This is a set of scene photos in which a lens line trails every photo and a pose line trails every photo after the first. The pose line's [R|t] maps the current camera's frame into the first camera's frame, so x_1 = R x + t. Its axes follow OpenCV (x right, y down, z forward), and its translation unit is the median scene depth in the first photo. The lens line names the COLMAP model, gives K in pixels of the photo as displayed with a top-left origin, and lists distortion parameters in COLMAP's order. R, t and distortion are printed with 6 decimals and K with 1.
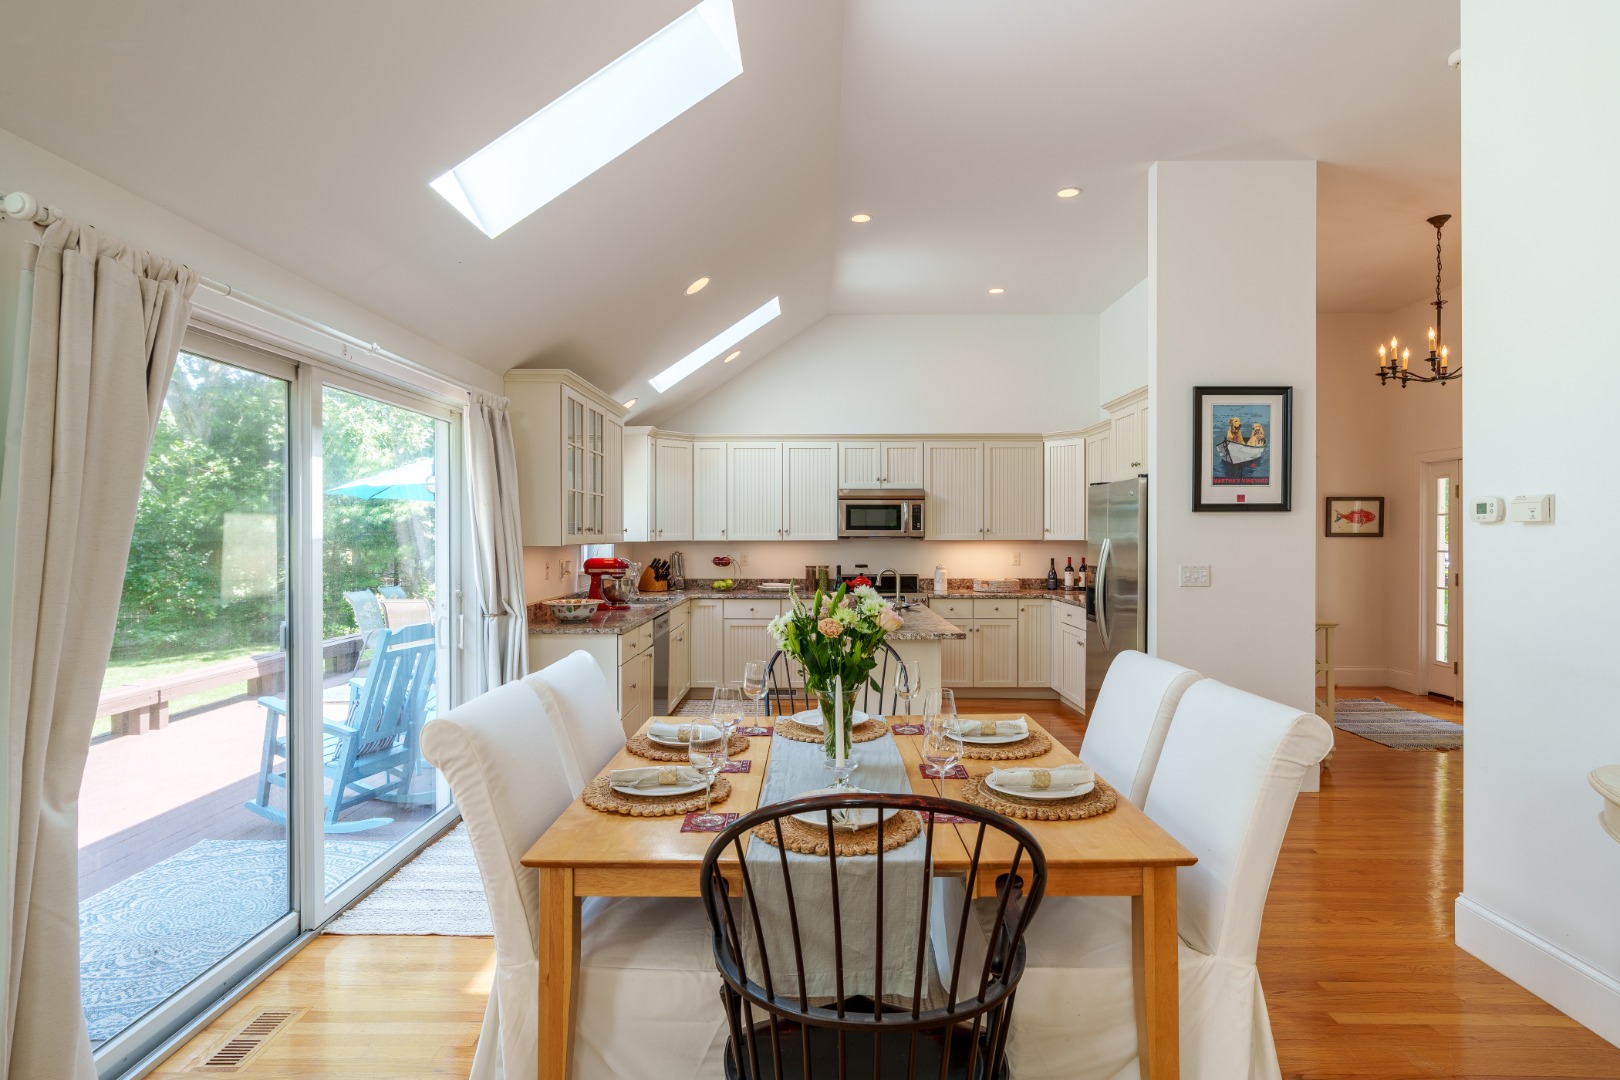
lens RADIAL K [[815.9, 0, 798.3], [0, 815.9, 537.2], [0, 0, 1]] dist [-0.001665, -0.000285]
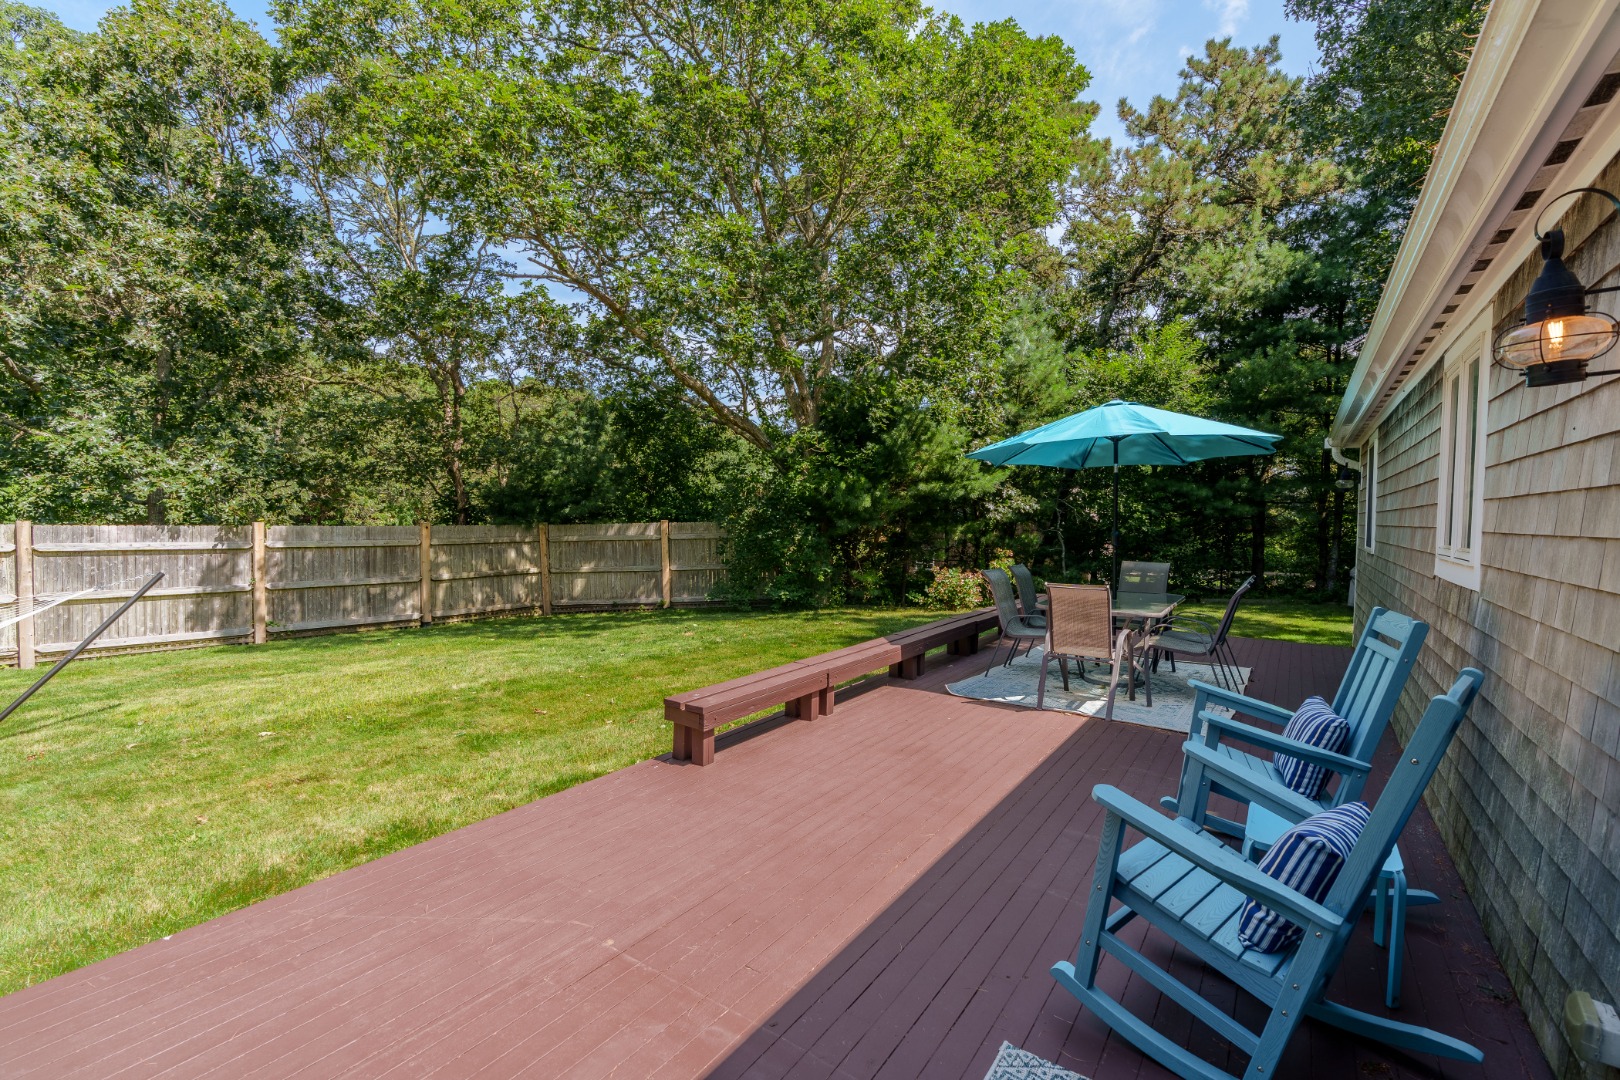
lens RADIAL K [[706.9, 0, 829.4], [0, 706.9, 533.7], [0, 0, 1]] dist [-0.000615, -0.000303]
pose [[0.843448, 0.027630, -0.536500, -0.522468], [-0.017141, 0.999552, 0.024529, 0.023264], [0.536938, -0.011493, 0.843544, 0.491624]]
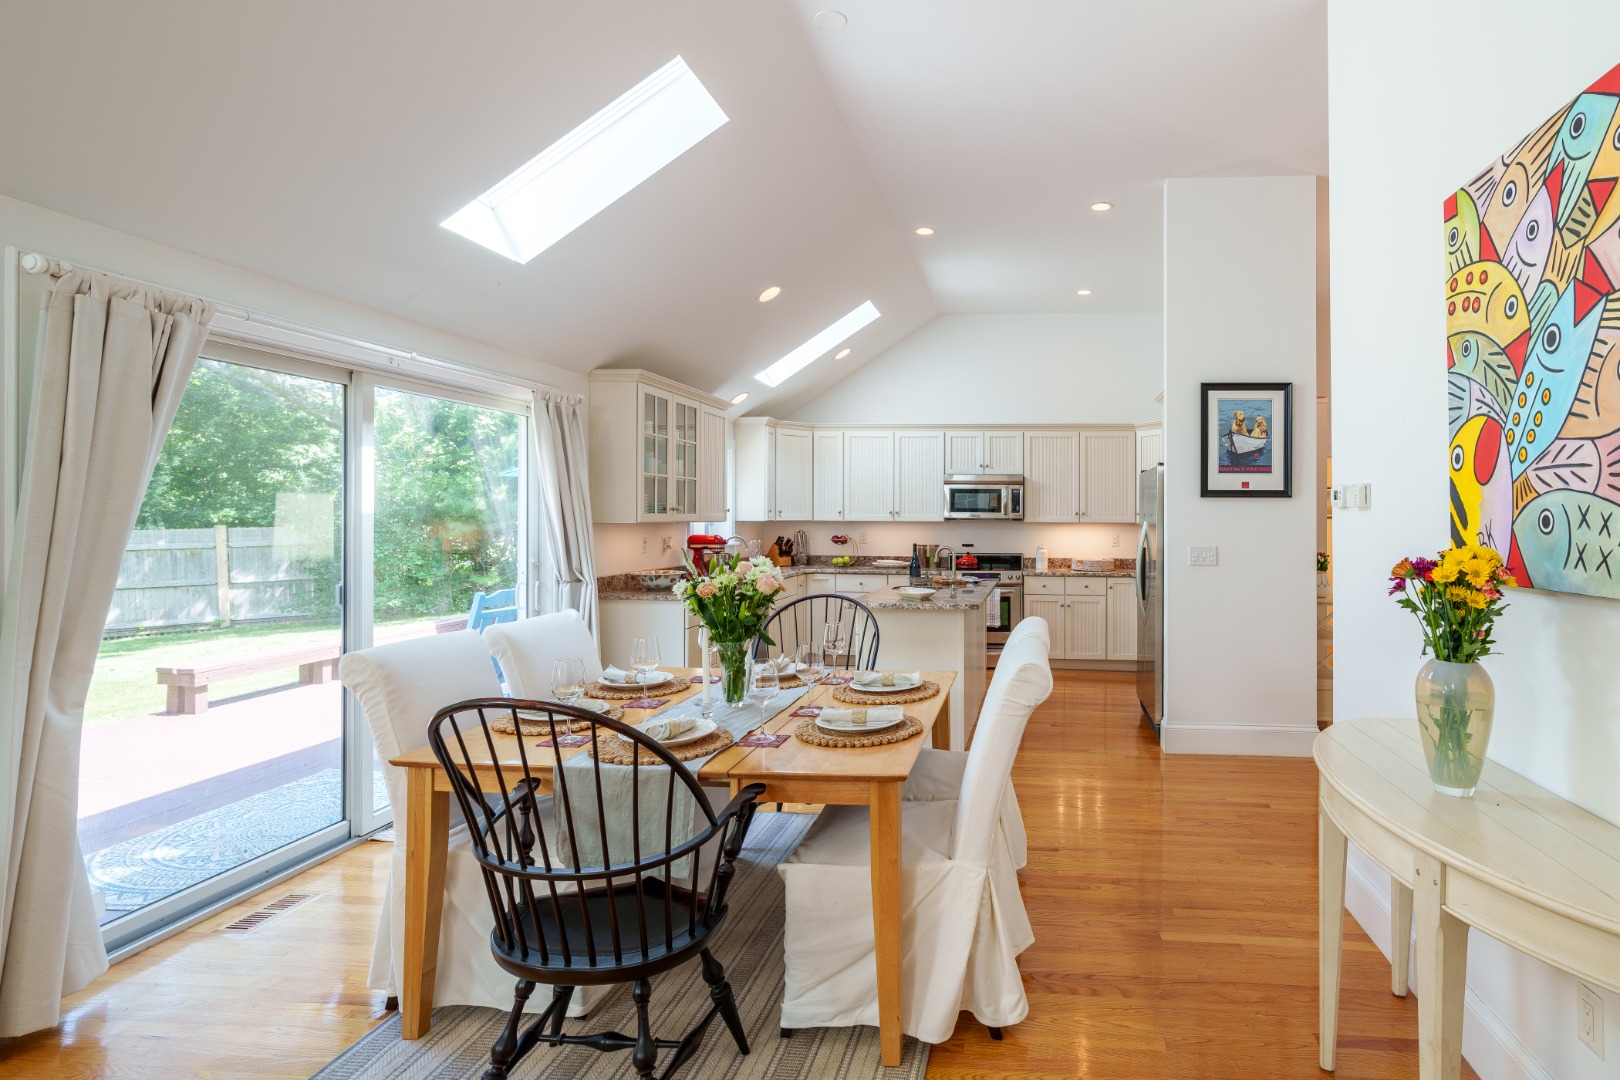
lens RADIAL K [[784.9, 0, 968.0], [0, 784.9, 513.7], [0, 0, 1]] dist [-0.001330, 0.000040]
pose [[0.997877, 0.008648, -0.064557, 0.236457], [-0.009146, 0.999931, -0.007409, 0.001407], [0.064488, 0.007983, 0.997887, -0.068375]]
